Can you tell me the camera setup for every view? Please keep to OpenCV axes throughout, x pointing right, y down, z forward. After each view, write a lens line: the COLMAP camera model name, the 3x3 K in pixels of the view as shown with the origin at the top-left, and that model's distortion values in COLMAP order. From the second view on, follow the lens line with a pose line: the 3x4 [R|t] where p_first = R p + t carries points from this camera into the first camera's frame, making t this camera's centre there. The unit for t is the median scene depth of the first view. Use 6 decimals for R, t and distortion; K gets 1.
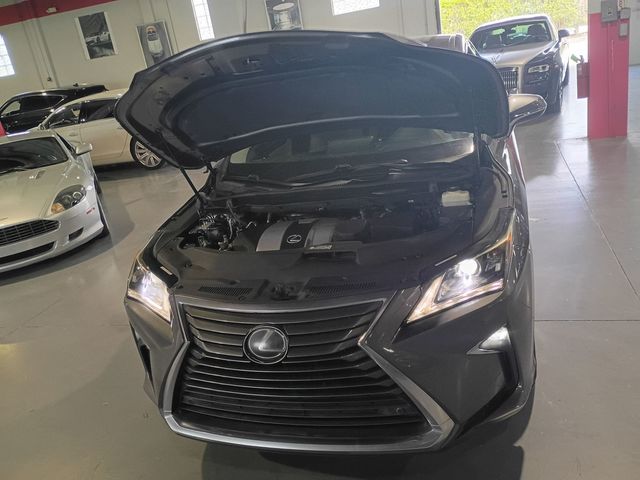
lens RADIAL K [[561.4, 0, 320.0], [0, 561.4, 240.0], [0, 0, 1]] dist [0.056799, -0.078522]
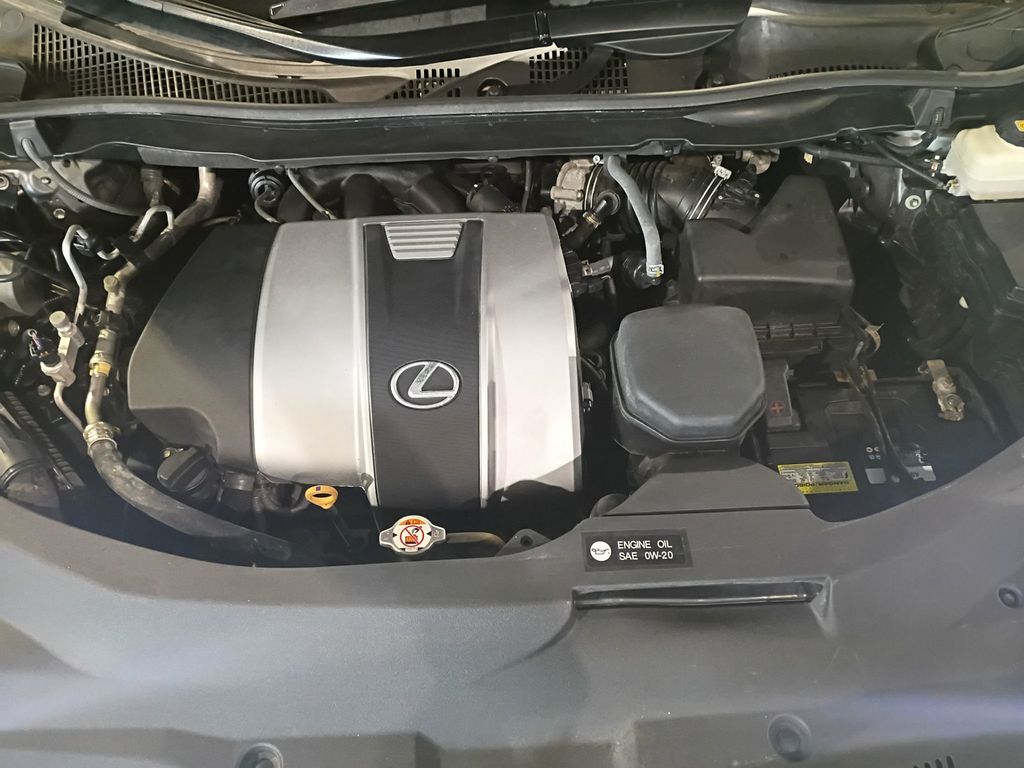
lens RADIAL K [[898.2, 0, 512.0], [0, 898.2, 384.0], [0, 0, 1]] dist [0.056799, -0.078522]
pose [[0.930346, -0.166621, 0.326639, -0.117594], [-0.034225, 0.847449, 0.529772, -0.176758], [-0.365082, -0.504051, 0.782718, 0.605951]]
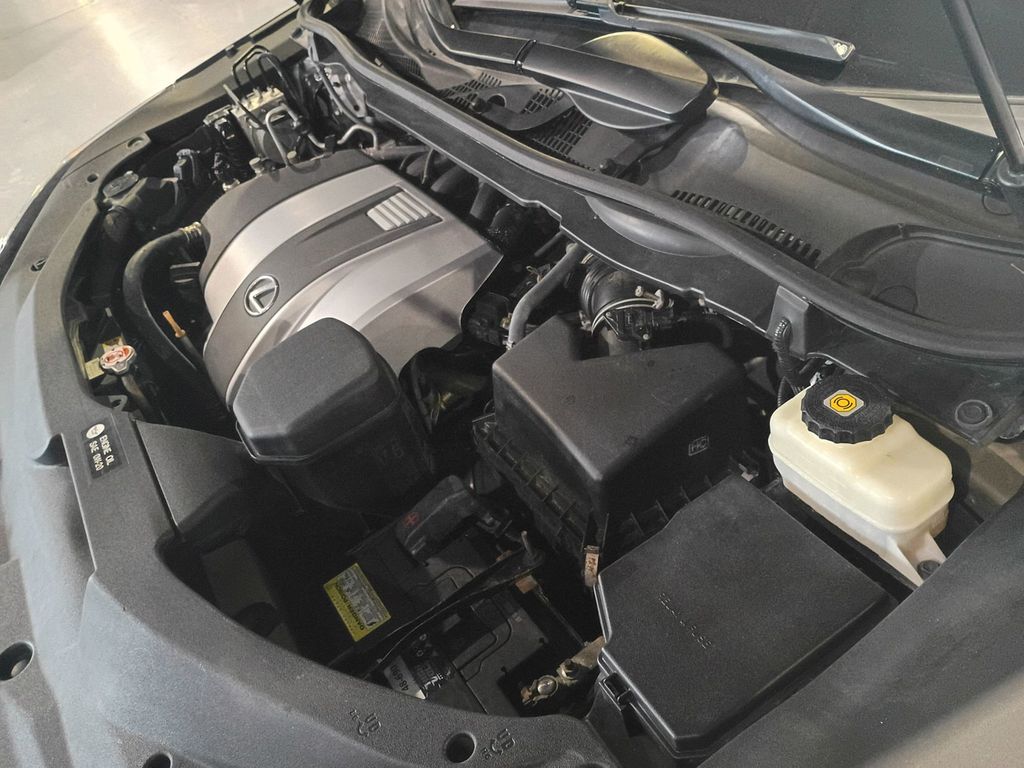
lens RADIAL K [[898.2, 0, 512.0], [0, 898.2, 384.0], [0, 0, 1]] dist [0.056799, -0.078522]
pose [[0.740822, 0.428279, -0.517454, 0.252965], [-0.106297, 0.835406, 0.539256, -0.186605], [0.663237, -0.344489, 0.664412, 0.679072]]
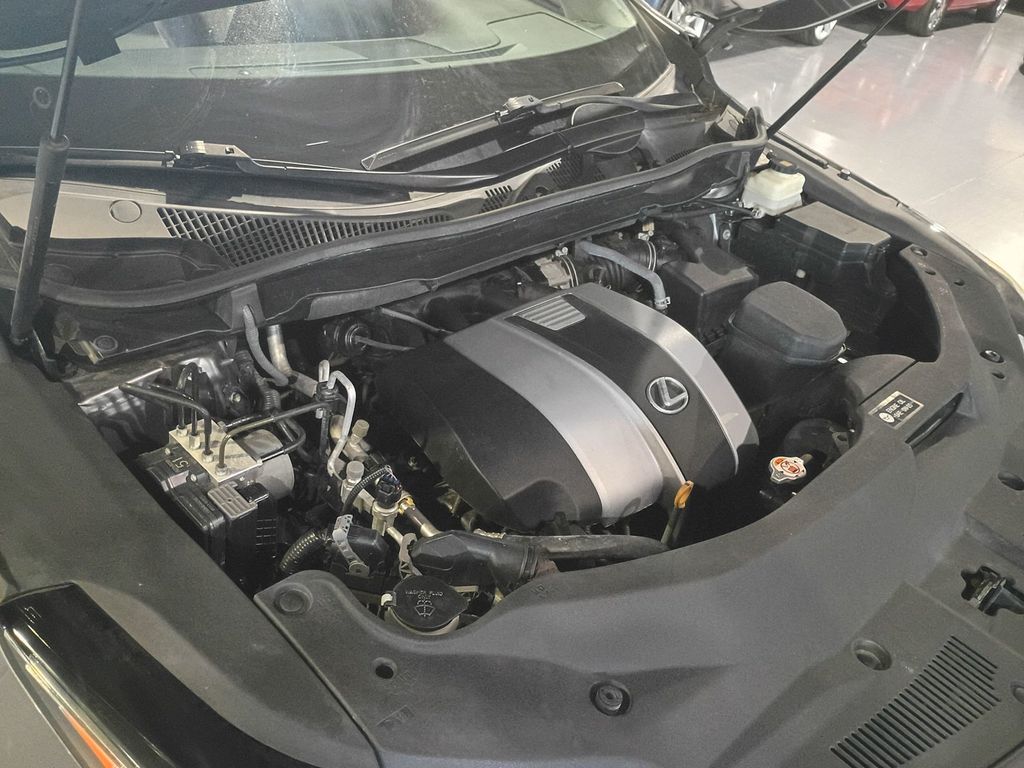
lens RADIAL K [[898.2, 0, 512.0], [0, 898.2, 384.0], [0, 0, 1]] dist [0.056799, -0.078522]
pose [[0.407900, -0.291472, 0.865252, -0.410192], [0.068043, 0.954744, 0.289542, -0.125550], [-0.910488, -0.059230, 0.409273, 0.774990]]
